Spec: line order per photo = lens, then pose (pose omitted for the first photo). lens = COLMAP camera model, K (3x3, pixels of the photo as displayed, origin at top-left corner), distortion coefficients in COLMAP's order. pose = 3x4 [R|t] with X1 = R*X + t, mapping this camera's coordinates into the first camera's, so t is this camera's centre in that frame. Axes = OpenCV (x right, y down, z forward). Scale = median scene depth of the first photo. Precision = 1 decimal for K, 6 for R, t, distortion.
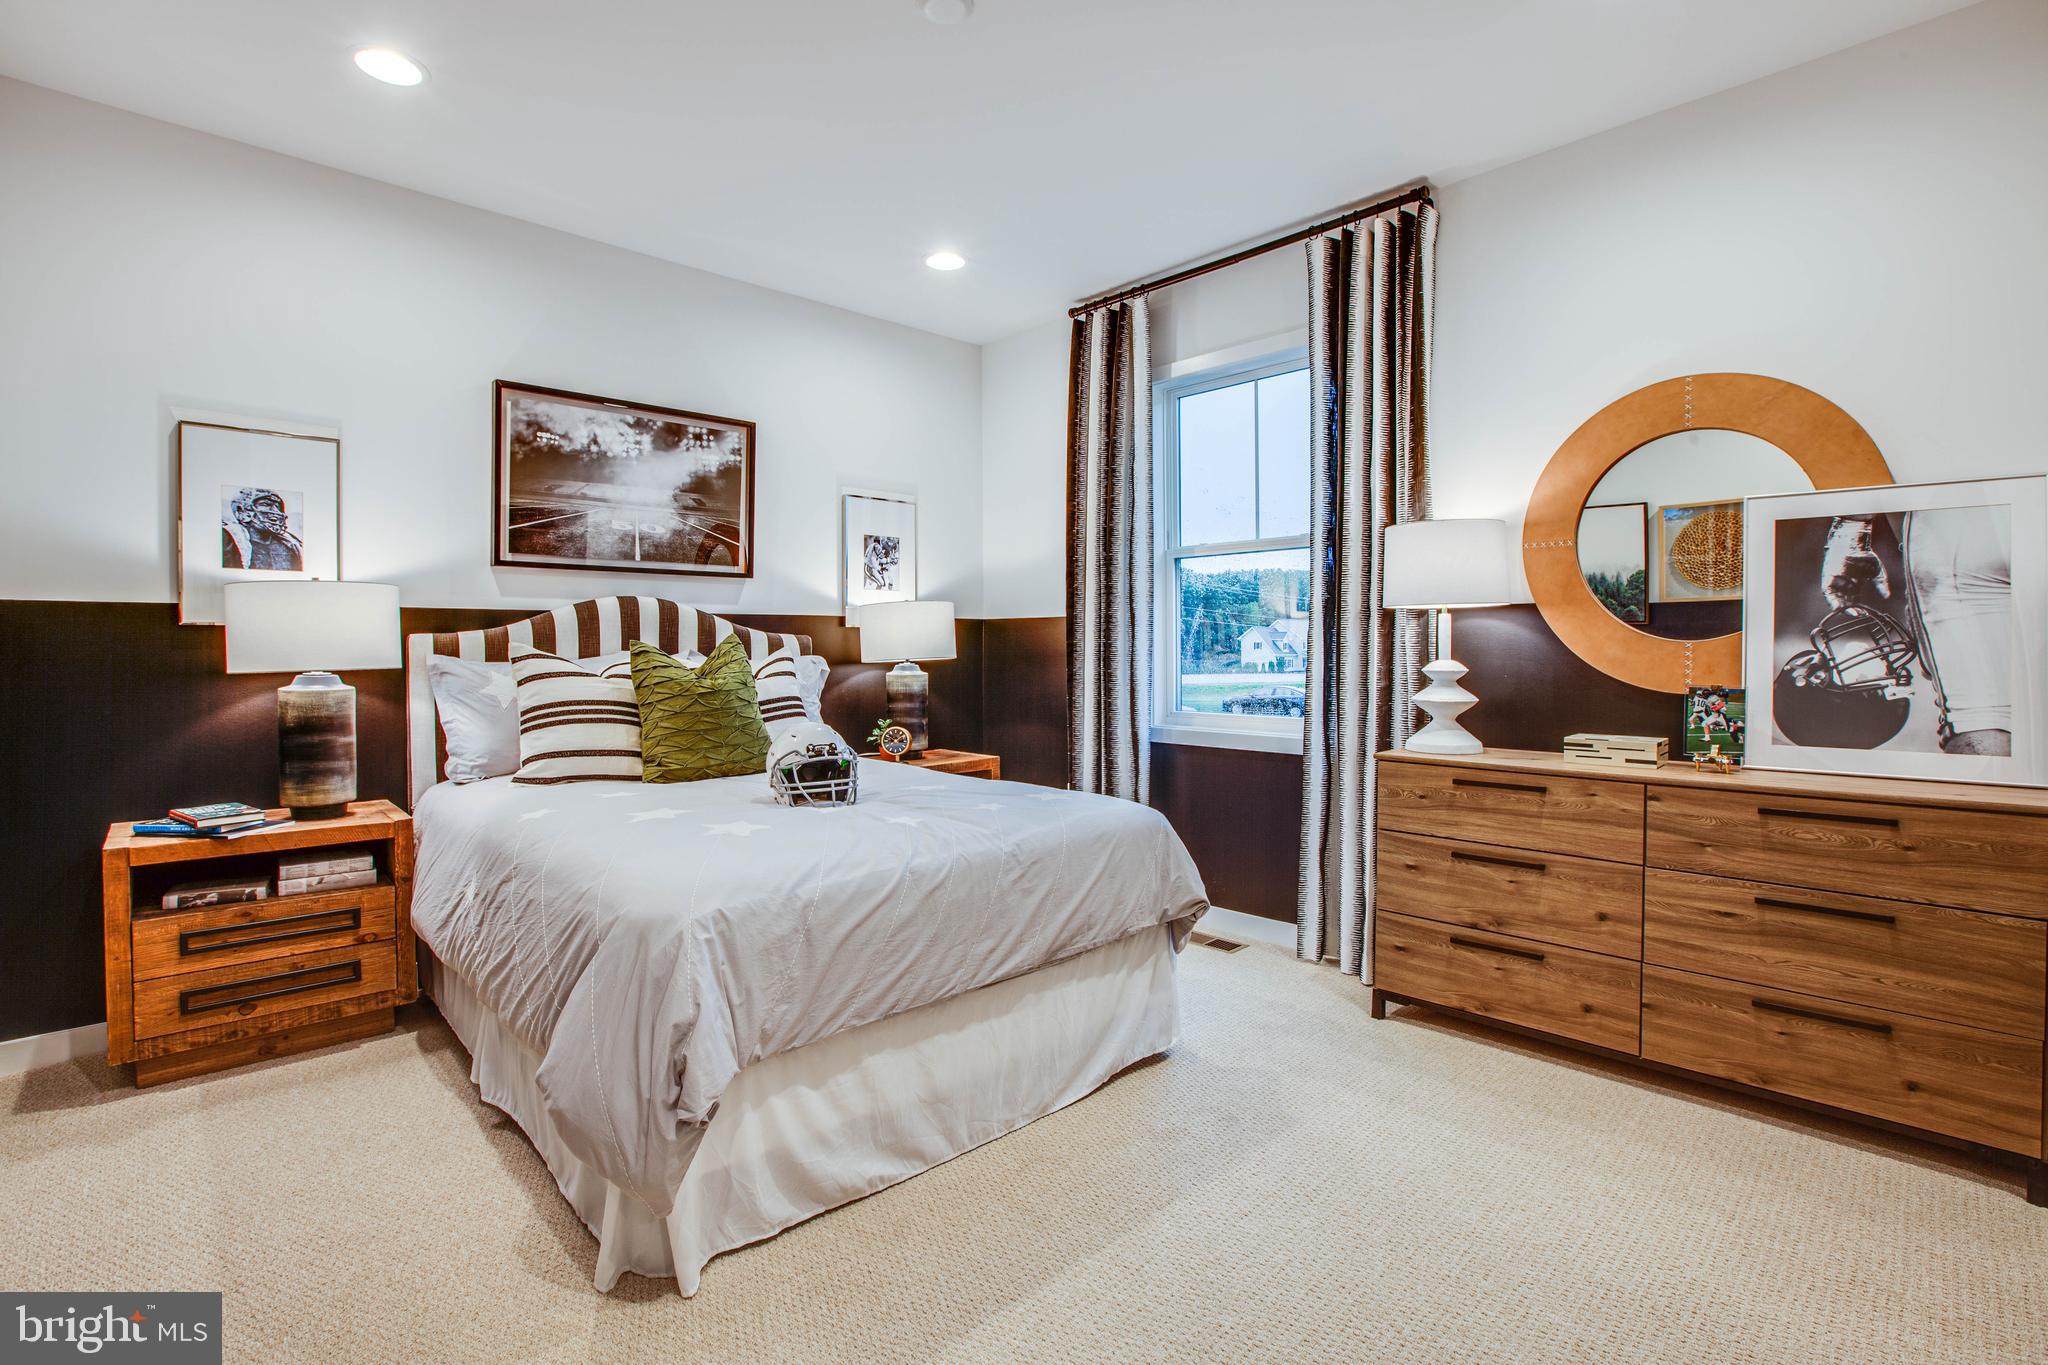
lens RADIAL K [[933.4, 0, 1019.4], [0, 933.4, 654.3], [0, 0, 1]] dist [-0.041295, 0.007793]
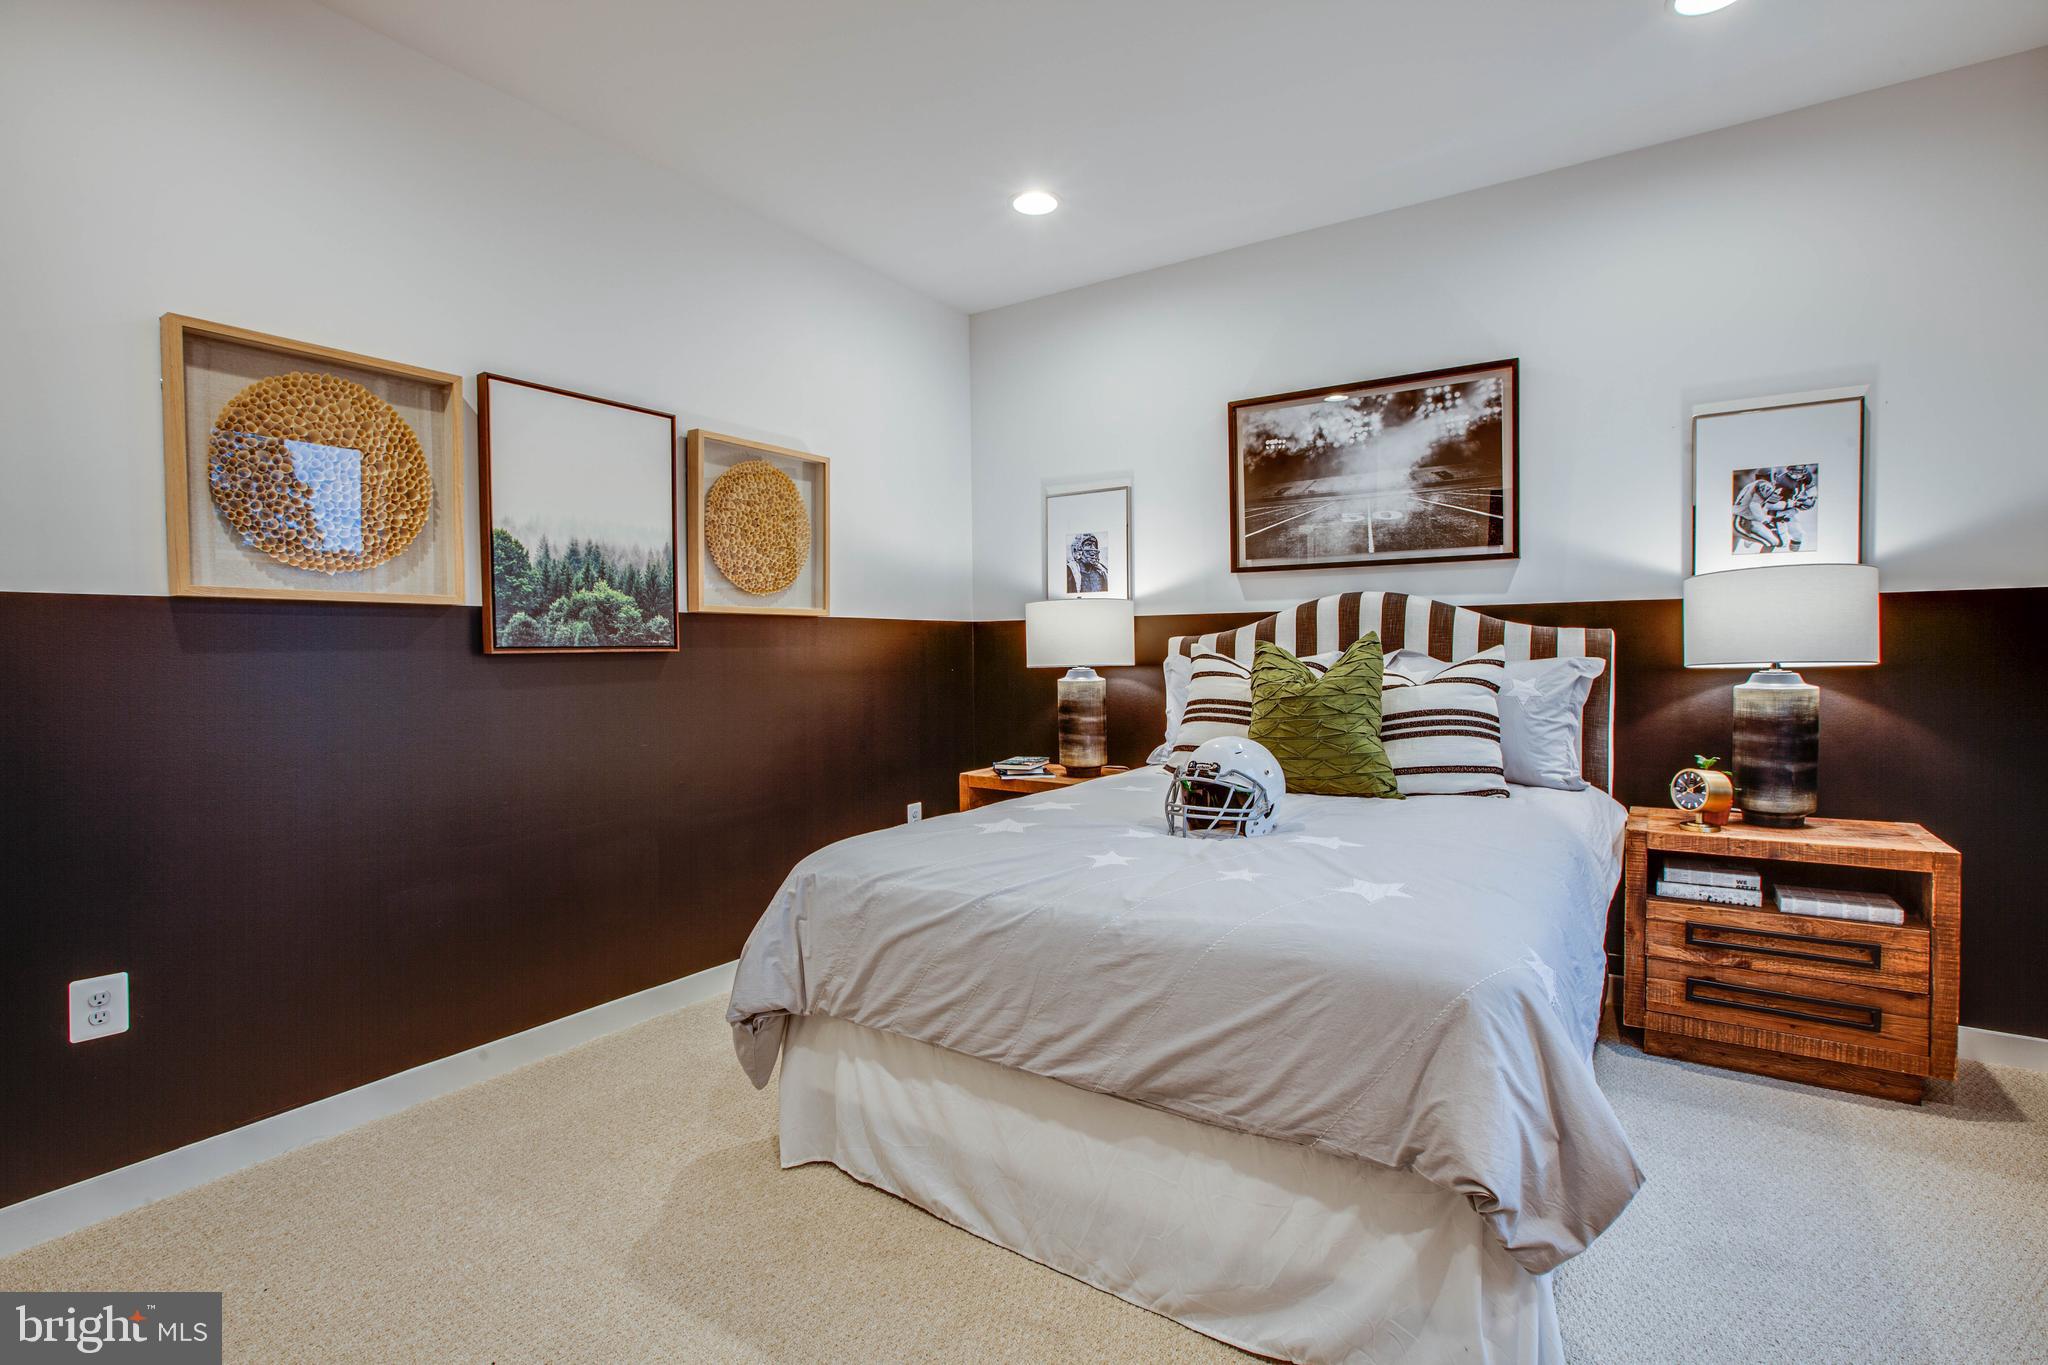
lens RADIAL K [[933.4, 0, 1032.4], [0, 933.4, 678.9], [0, 0, 1]] dist [-0.041295, 0.007793]
pose [[0.233473, 0.029196, -0.971925, 0.408520], [0.000114, 0.999548, 0.030053, -0.003639], [0.972363, -0.007128, 0.233365, 0.456807]]
